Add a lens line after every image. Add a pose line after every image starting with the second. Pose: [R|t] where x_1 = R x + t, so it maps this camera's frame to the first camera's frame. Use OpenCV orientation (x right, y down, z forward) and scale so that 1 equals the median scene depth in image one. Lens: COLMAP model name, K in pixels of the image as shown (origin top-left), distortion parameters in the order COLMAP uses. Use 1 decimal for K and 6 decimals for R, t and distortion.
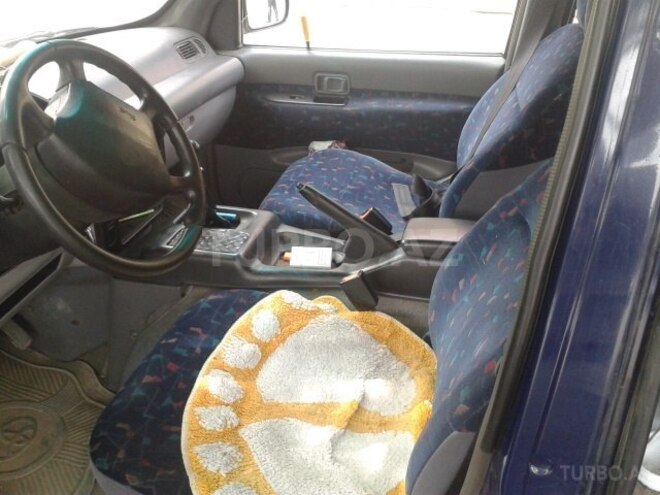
lens RADIAL K [[563.0, 0, 329.5], [0, 563.0, 247.7], [0, 0, 1]] dist [-0.036060, -0.082450]
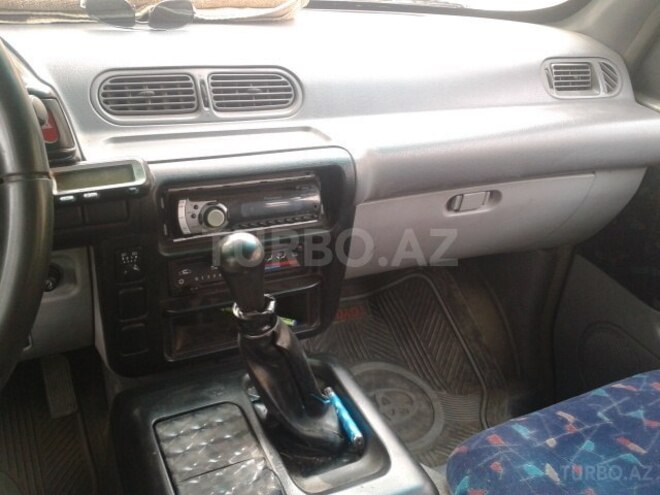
lens RADIAL K [[563.0, 0, 330.5], [0, 563.0, 249.9], [0, 0, 1]] dist [-0.036060, -0.082450]
pose [[0.584475, 0.409516, -0.700490, 0.045266], [-0.447251, 0.882906, 0.142982, -0.177775], [0.677020, 0.229725, 0.699192, 0.505310]]
